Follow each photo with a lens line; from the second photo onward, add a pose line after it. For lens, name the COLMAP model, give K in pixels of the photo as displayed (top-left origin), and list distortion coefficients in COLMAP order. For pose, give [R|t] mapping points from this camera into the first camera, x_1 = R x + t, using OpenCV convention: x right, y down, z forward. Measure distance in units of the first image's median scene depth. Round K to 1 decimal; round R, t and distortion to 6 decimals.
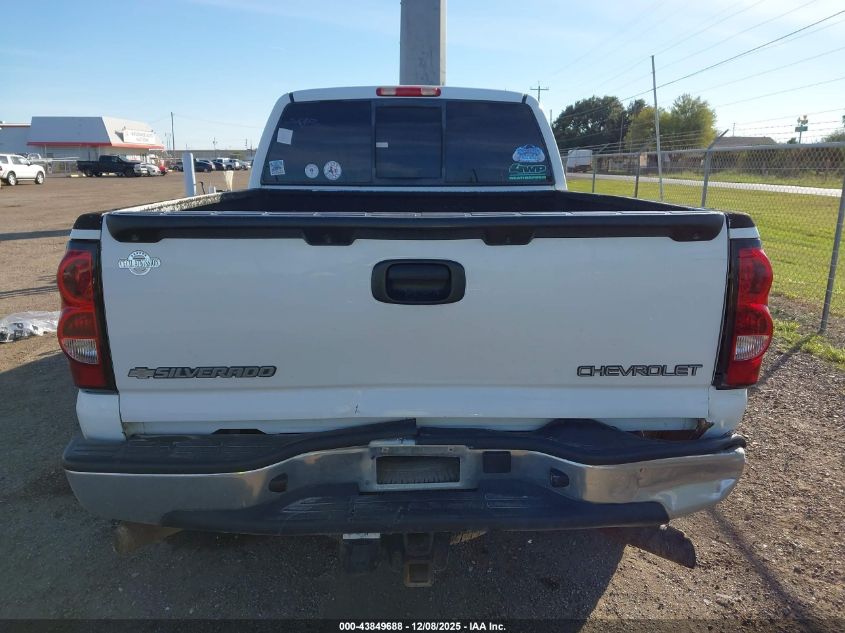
lens RADIAL K [[649.8, 0, 422.5], [0, 649.8, 316.5], [0, 0, 1]] dist [0.067342, -0.075854]
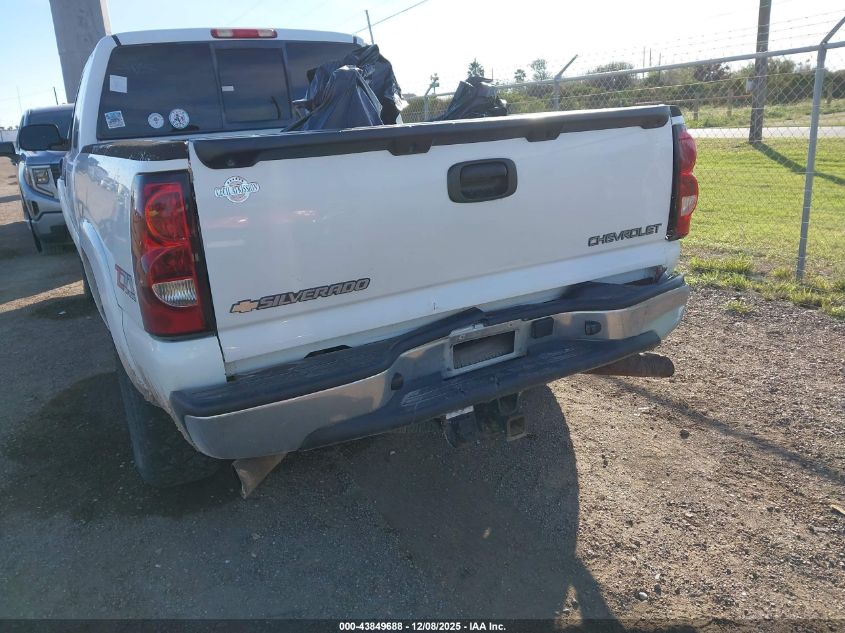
lens RADIAL K [[625.3, 0, 422.5], [0, 625.3, 316.5], [0, 0, 1]] dist [0.044463, -0.065515]
pose [[0.889544, -0.192806, 0.414170, -0.568240], [0.165233, 0.980988, 0.101790, 0.048317], [-0.425922, -0.022113, 0.904490, 0.046264]]
